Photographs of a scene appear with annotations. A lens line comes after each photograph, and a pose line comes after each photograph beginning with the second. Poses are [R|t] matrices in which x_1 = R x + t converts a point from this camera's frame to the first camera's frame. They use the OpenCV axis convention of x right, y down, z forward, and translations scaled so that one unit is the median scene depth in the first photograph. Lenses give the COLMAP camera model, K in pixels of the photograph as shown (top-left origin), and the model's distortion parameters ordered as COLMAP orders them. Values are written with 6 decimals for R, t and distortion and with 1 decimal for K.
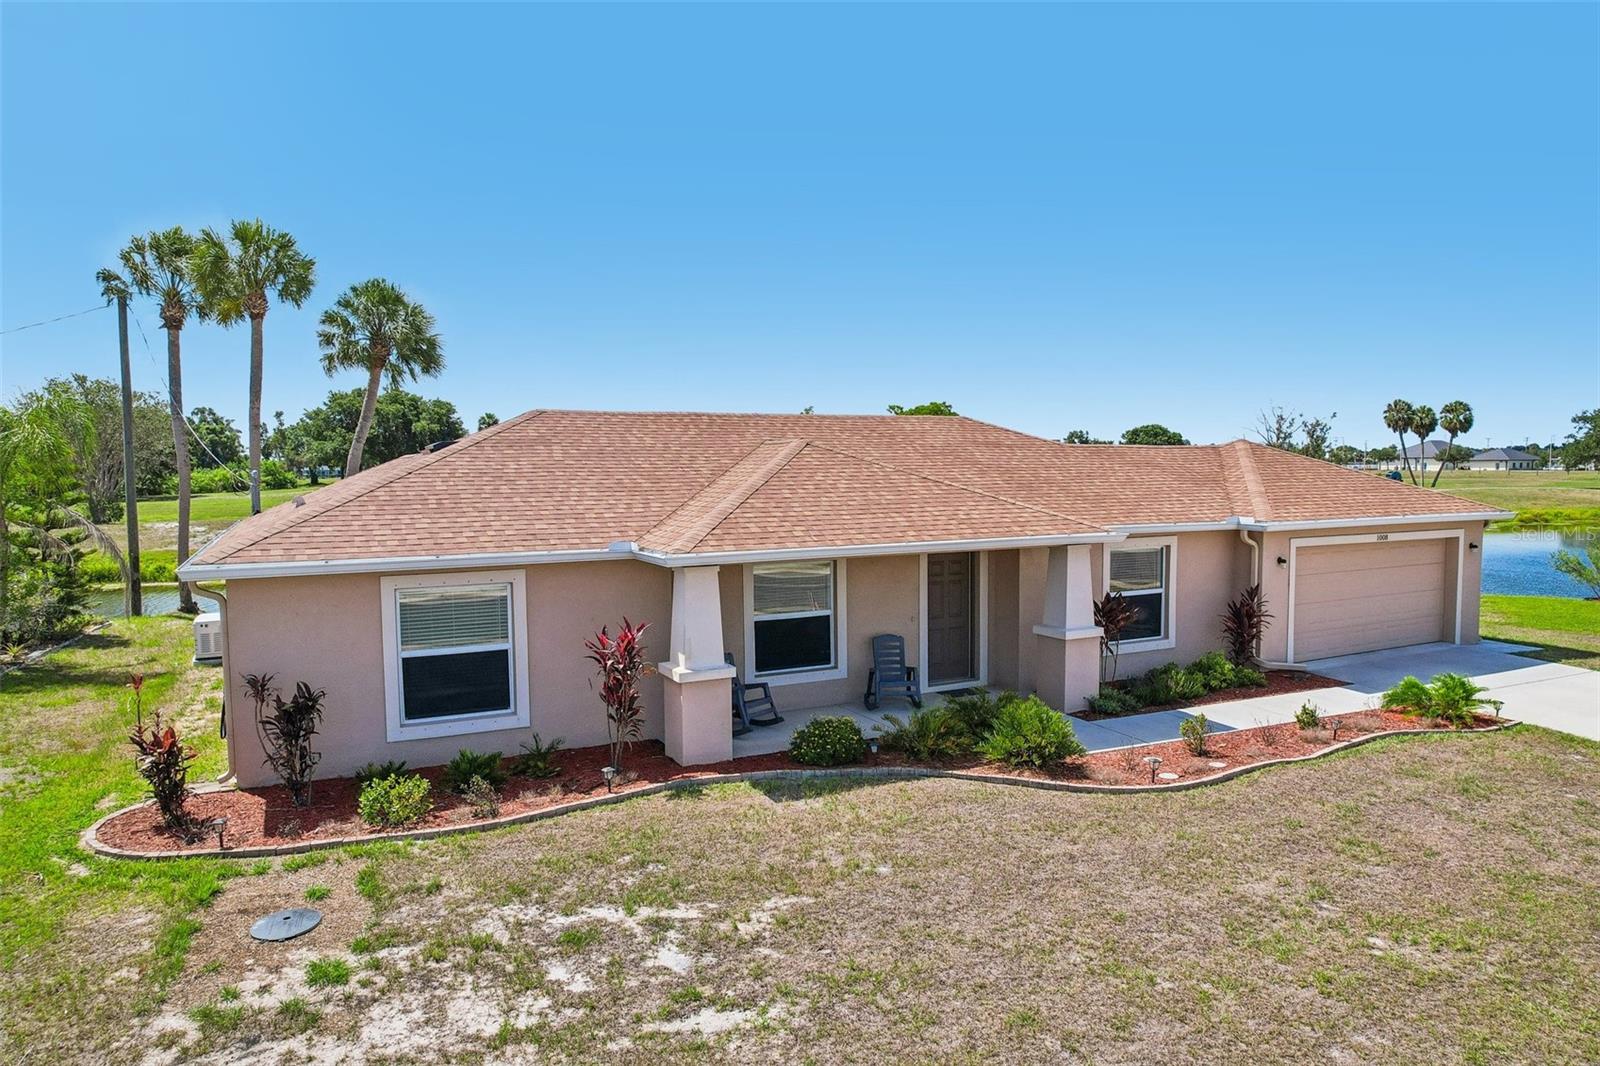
lens RADIAL K [[1021.6, 0, 798.6], [0, 1021.6, 534.8], [0, 0, 1]] dist [-0.069353, 0.058183]
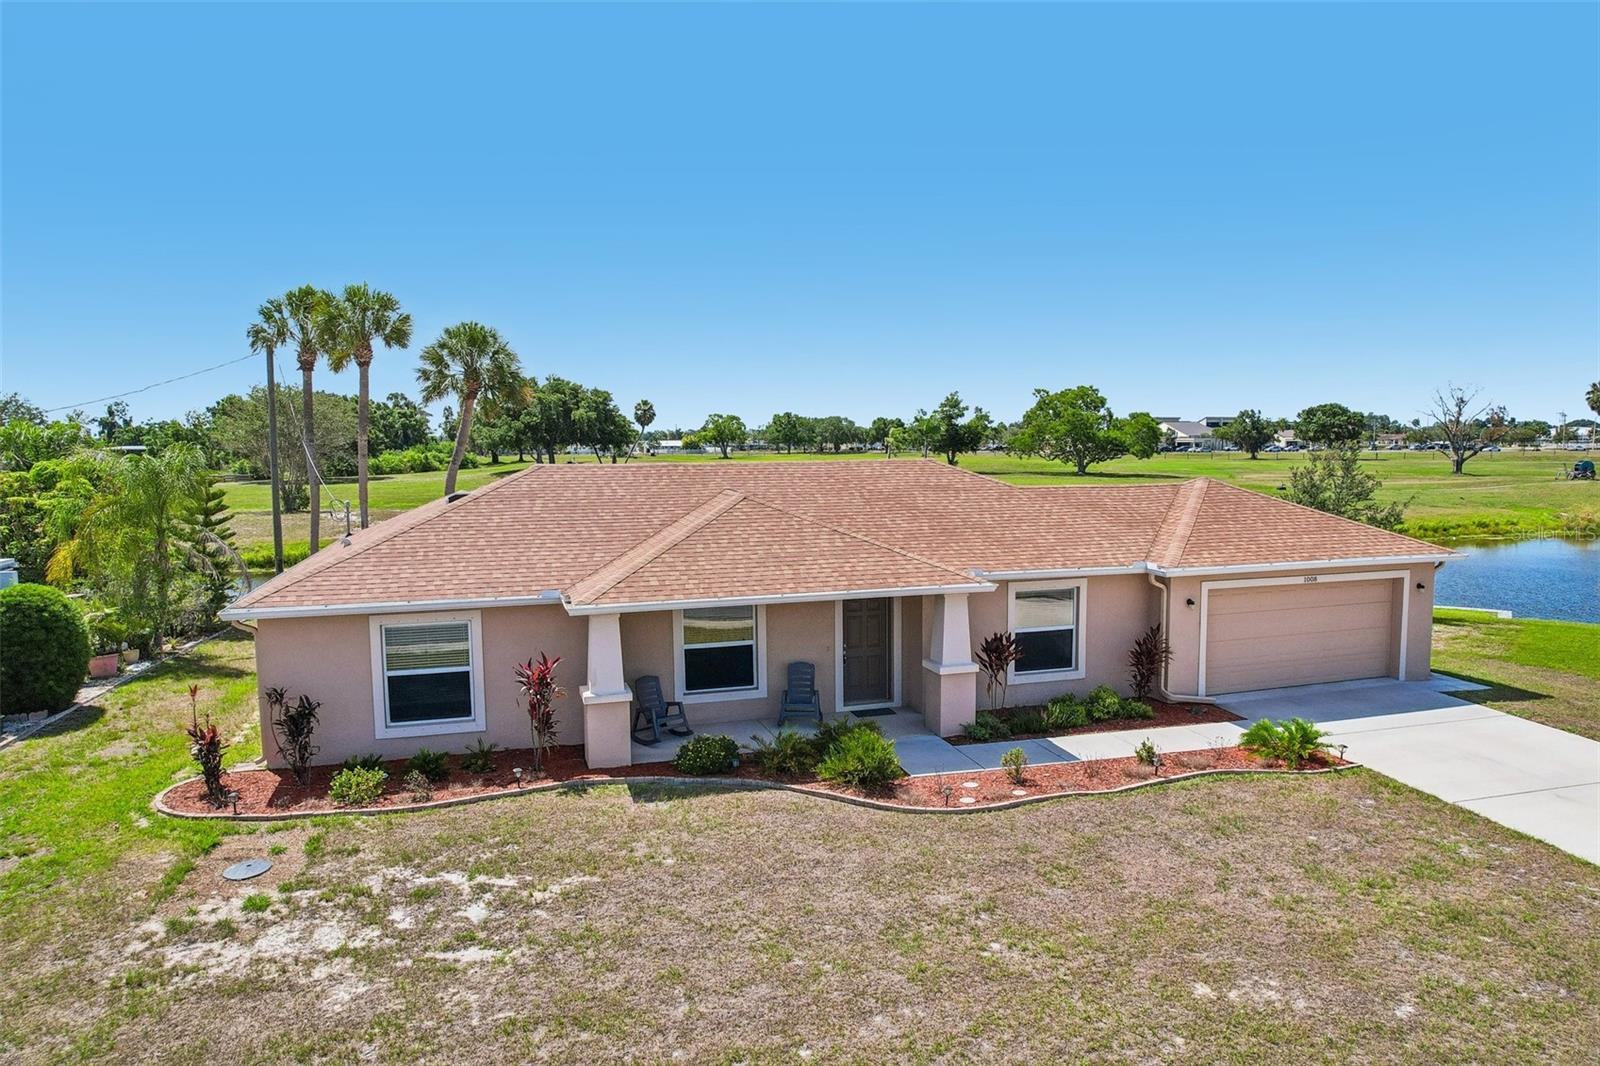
lens RADIAL K [[1021.6, 0, 800.9], [0, 1021.6, 540.6], [0, 0, 1]] dist [-0.069353, 0.058183]
pose [[0.985960, 0.016580, -0.166159, 0.356435], [-0.011358, 0.999413, 0.032330, -0.104090], [0.166597, -0.029989, 0.985569, -0.208680]]
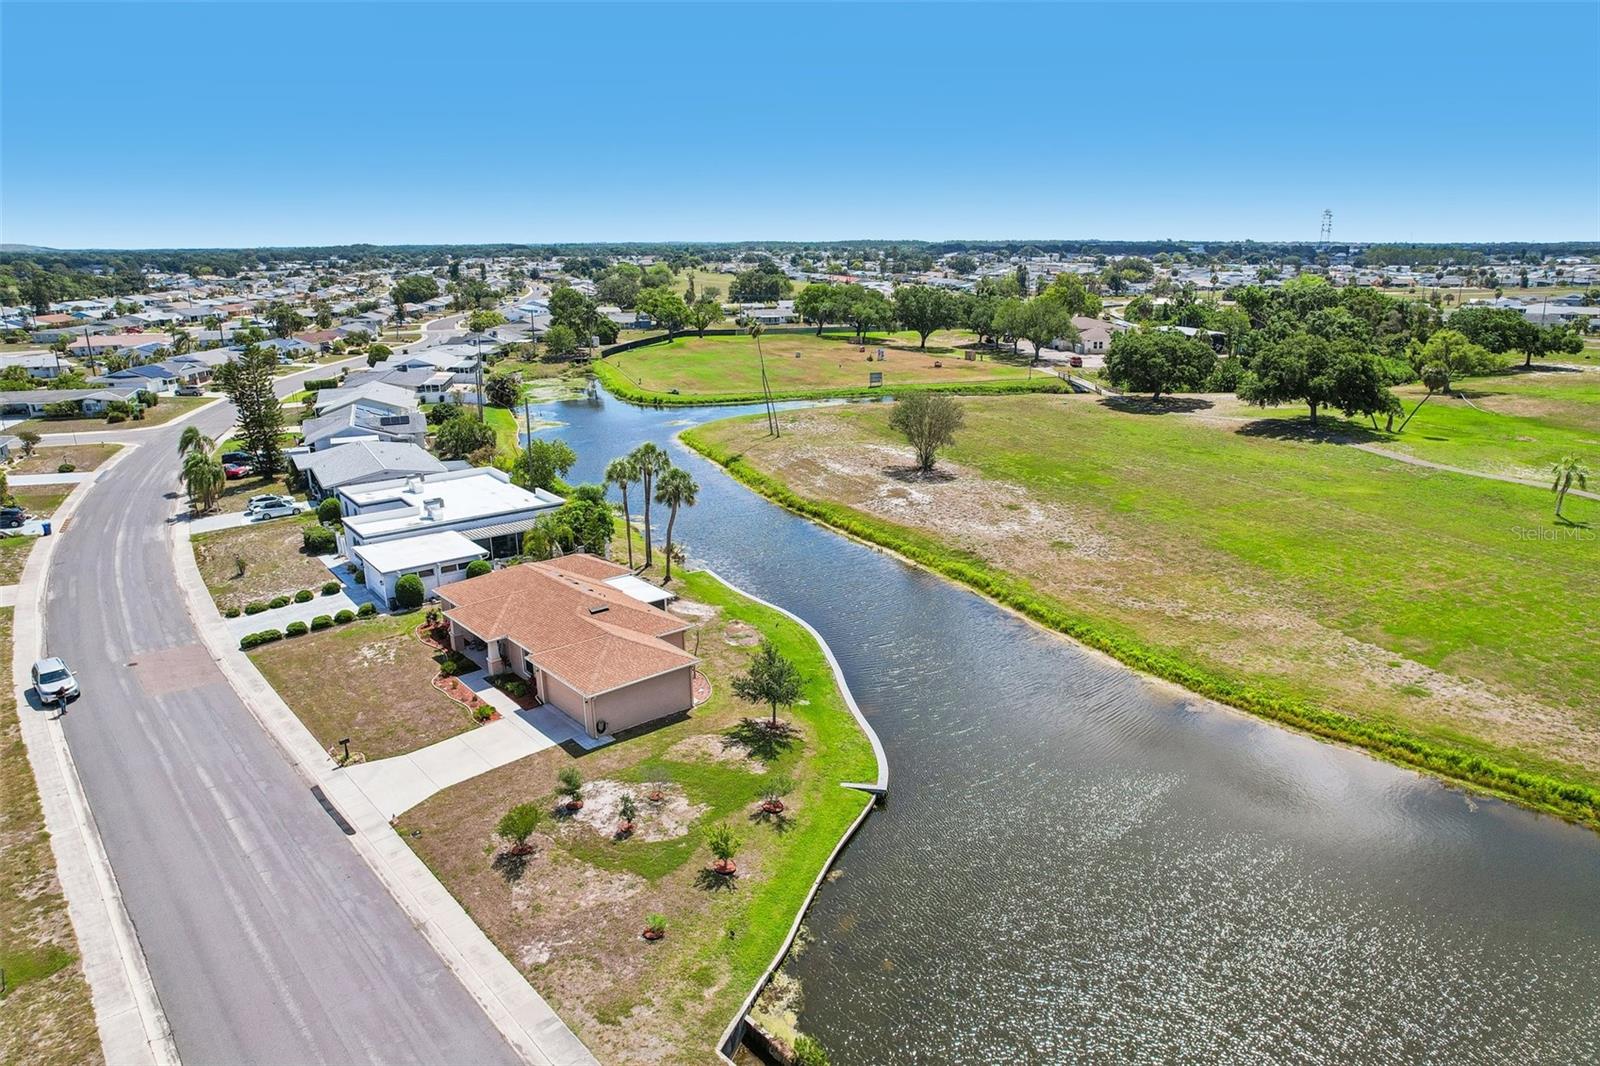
lens RADIAL K [[1021.6, 0, 834.4], [0, 1021.6, 545.8], [0, 0, 1]] dist [-0.069353, 0.058183]
pose [[0.268554, 0.284013, -0.920443, 5.394439], [-0.060619, 0.958634, 0.278110, -1.979037], [0.961355, -0.018891, 0.274661, 1.500197]]
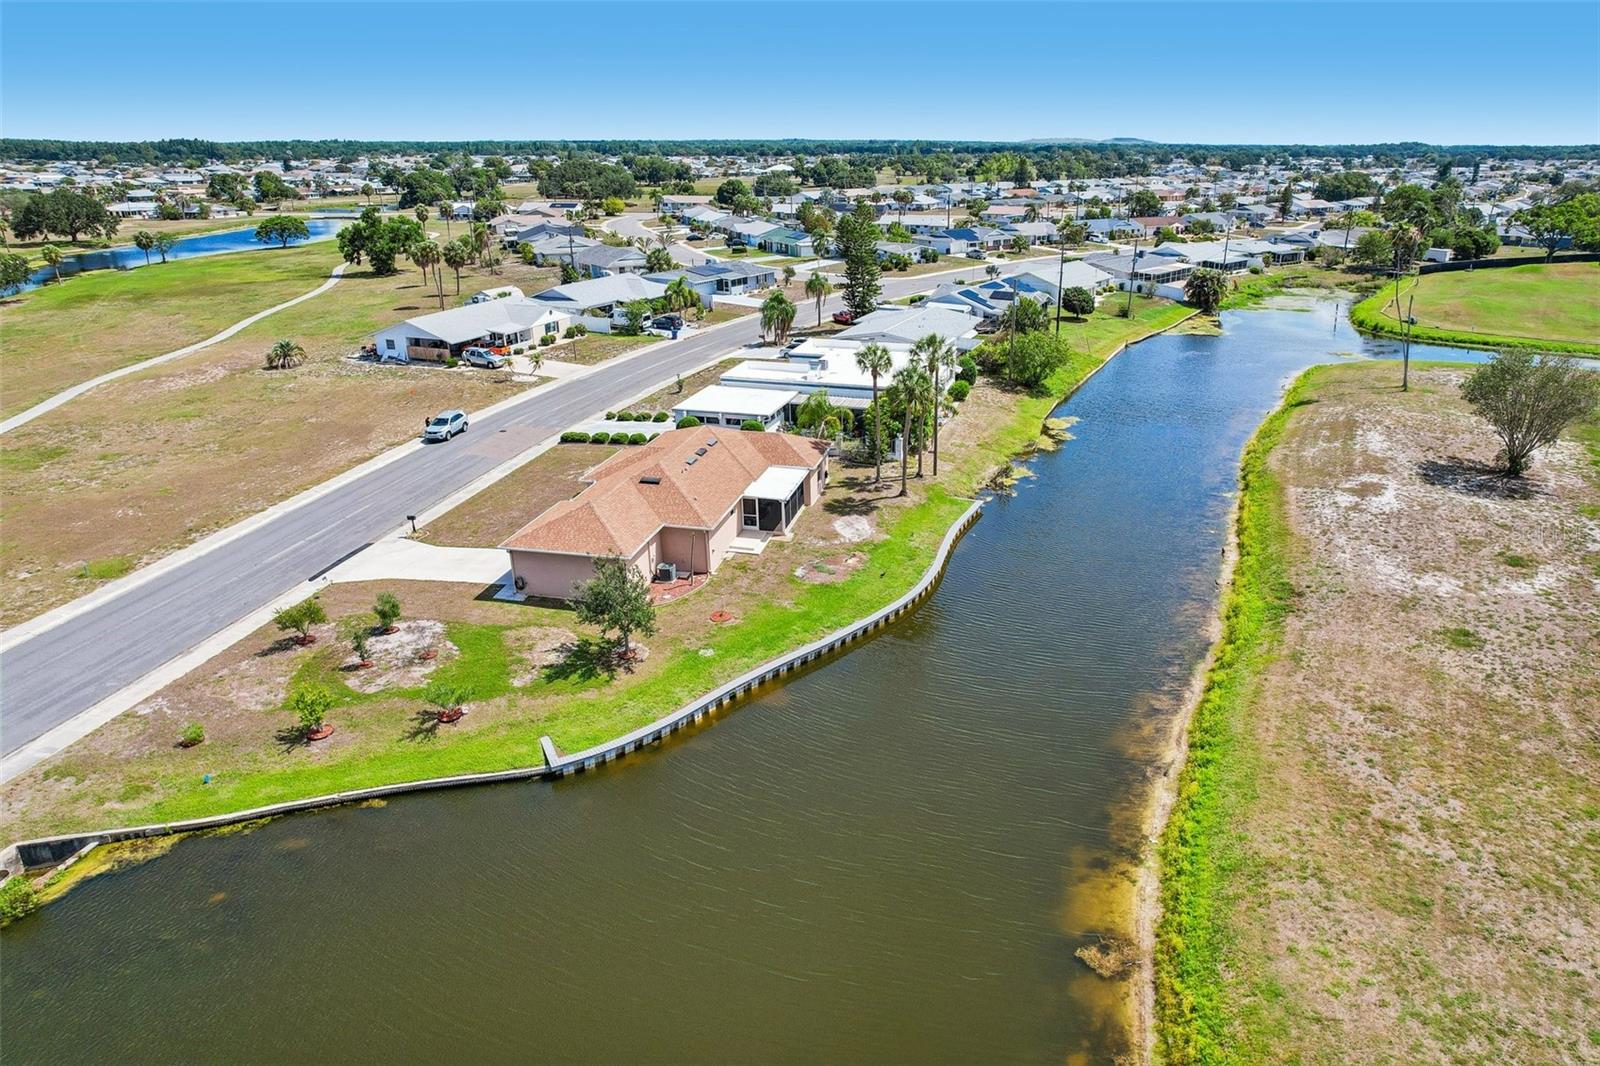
lens RADIAL K [[1021.6, 0, 837.9], [0, 1021.6, 531.2], [0, 0, 1]] dist [-0.069353, 0.058183]
pose [[-0.617528, 0.289995, -0.731138, 3.477903], [-0.049568, 0.913356, 0.404134, -1.950522], [0.784985, 0.285805, -0.549648, 5.216369]]
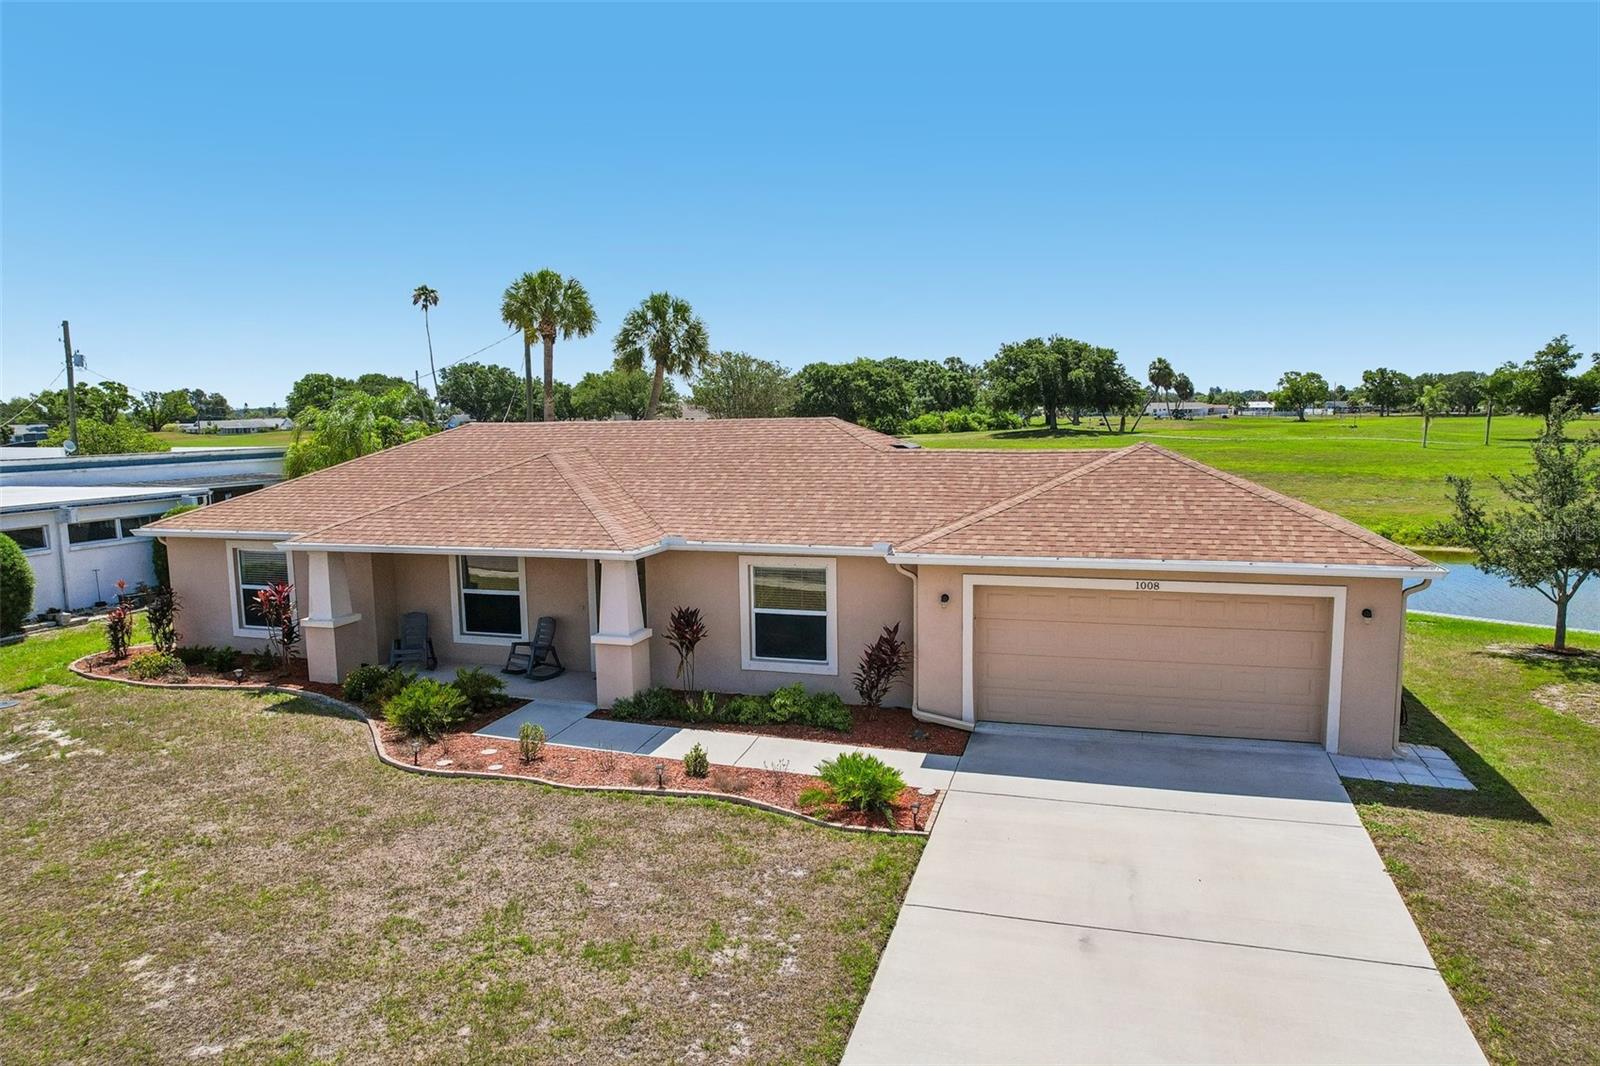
lens RADIAL K [[1021.6, 0, 804.0], [0, 1021.6, 531.2], [0, 0, 1]] dist [-0.069353, 0.058183]
pose [[0.723632, 0.078269, -0.685734, 1.429064], [-0.036605, 0.996503, 0.075112, -0.134555], [0.689215, -0.029252, 0.723967, 0.425134]]
